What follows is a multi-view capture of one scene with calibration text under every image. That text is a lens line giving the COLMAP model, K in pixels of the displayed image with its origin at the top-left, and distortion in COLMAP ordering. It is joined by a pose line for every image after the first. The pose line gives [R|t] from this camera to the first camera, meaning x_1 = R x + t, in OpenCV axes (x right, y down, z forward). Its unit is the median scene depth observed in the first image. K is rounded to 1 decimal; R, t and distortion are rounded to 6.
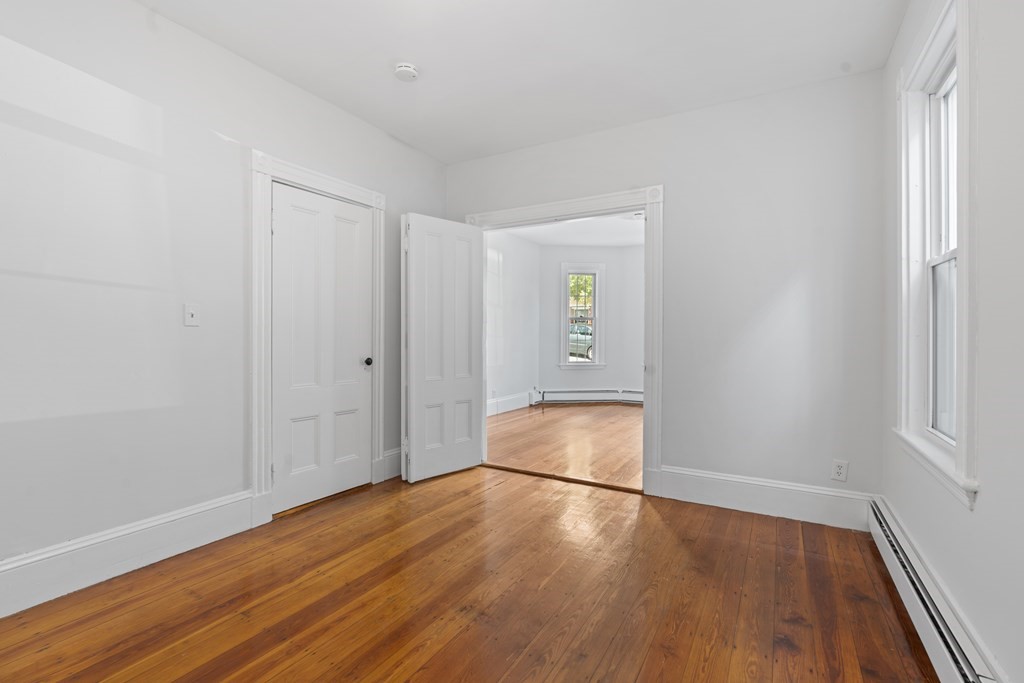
lens RADIAL K [[461.0, 0, 514.3], [0, 461.0, 335.2], [0, 0, 1]] dist [-0.014283, 0.007703]
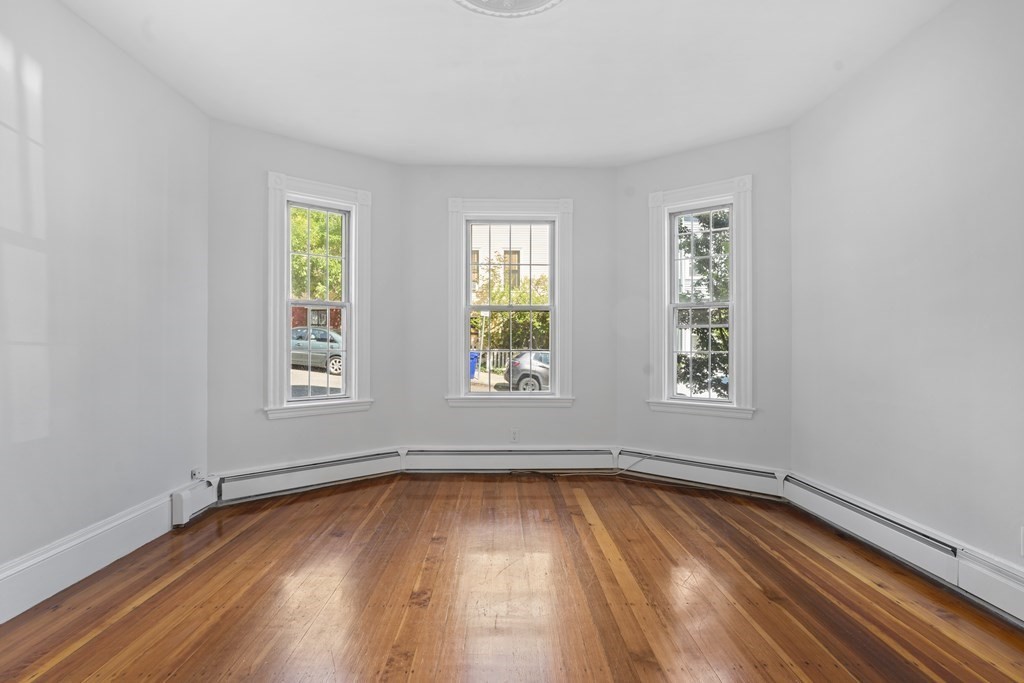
lens RADIAL K [[461.0, 0, 508.1], [0, 461.0, 345.7], [0, 0, 1]] dist [-0.014283, 0.007703]
pose [[0.858919, -0.009372, 0.512026, 0.183344], [0.004449, 0.999931, 0.010839, 0.004469], [-0.512092, -0.007032, 0.858902, 1.278816]]
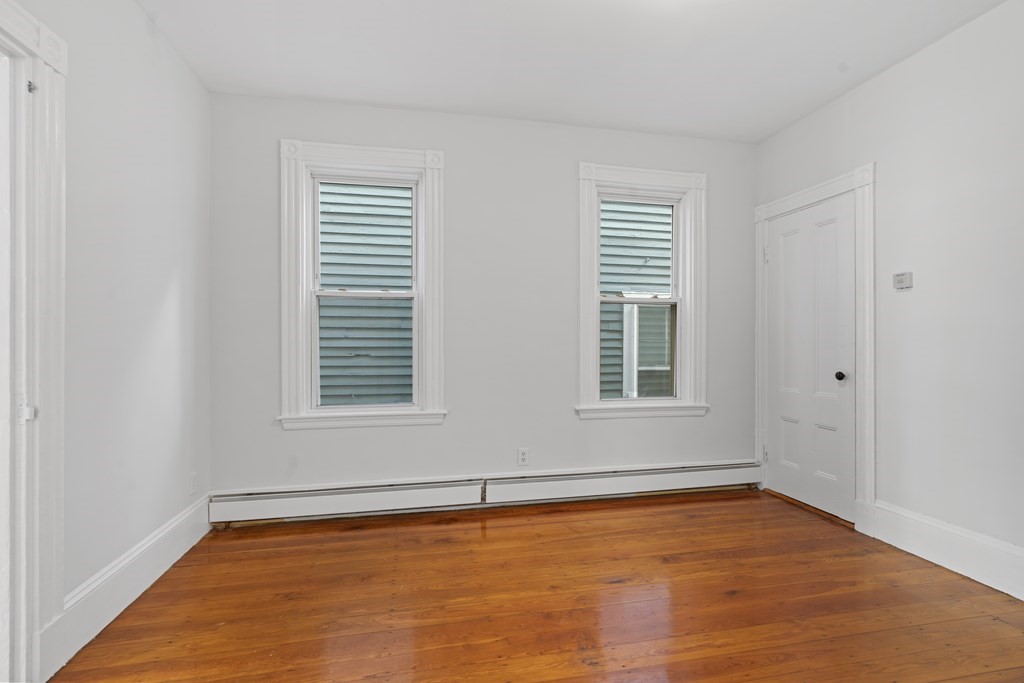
lens RADIAL K [[461.0, 0, 504.5], [0, 461.0, 346.5], [0, 0, 1]] dist [-0.014283, 0.007703]
pose [[-0.655838, -0.006282, 0.754876, -0.367603], [-0.005601, 0.999978, 0.003455, 0.001528], [-0.754881, -0.001963, -0.655859, 0.962375]]
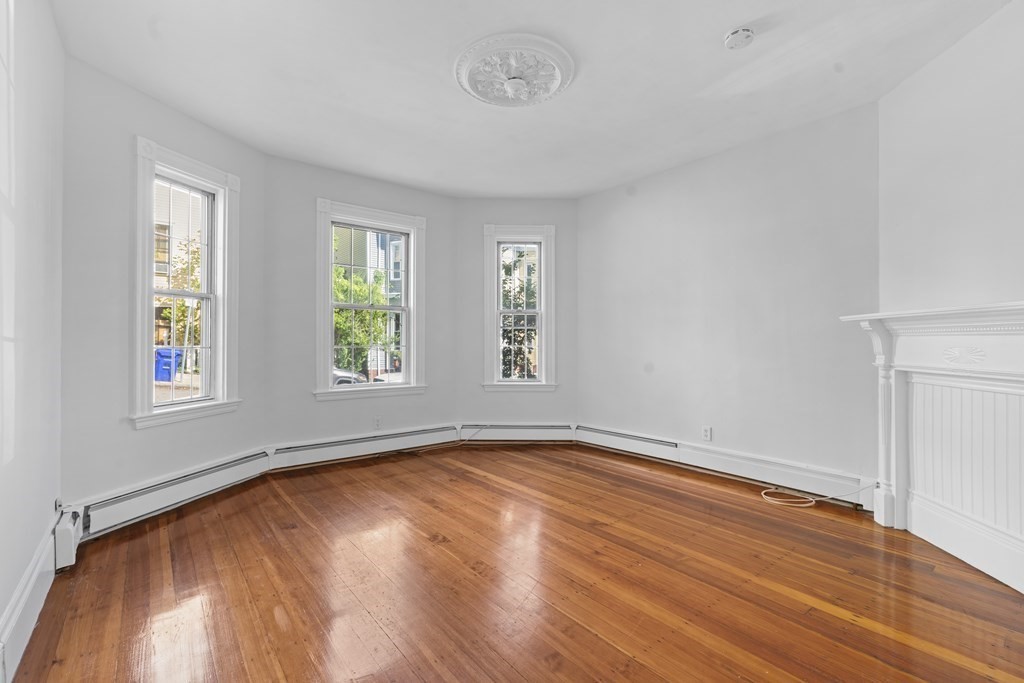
lens RADIAL K [[461.0, 0, 509.8], [0, 461.0, 337.6], [0, 0, 1]] dist [-0.014283, 0.007703]
pose [[0.369807, -0.001678, 0.929107, -0.307285], [-0.002637, 0.999992, 0.002856, 0.000789], [-0.929105, -0.003506, 0.369800, 1.466230]]
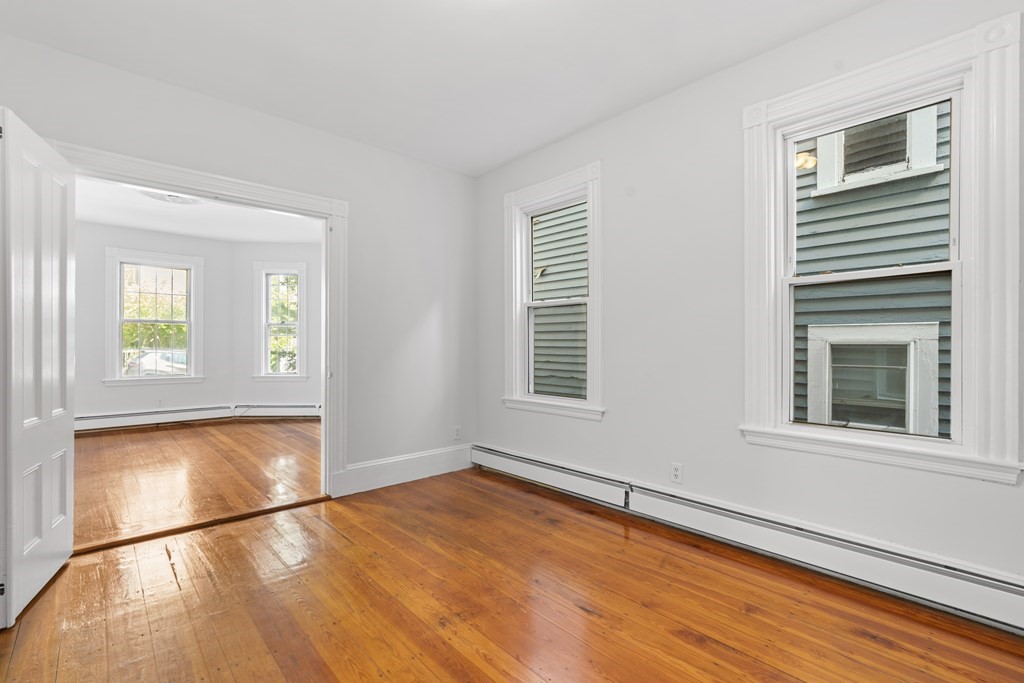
lens RADIAL K [[461.0, 0, 502.4], [0, 461.0, 343.6], [0, 0, 1]] dist [-0.014283, 0.007703]
pose [[0.314192, -0.005737, 0.949342, -0.572725], [-0.002620, 0.999973, 0.006911, -0.007271], [-0.949356, -0.004659, 0.314169, 0.326022]]
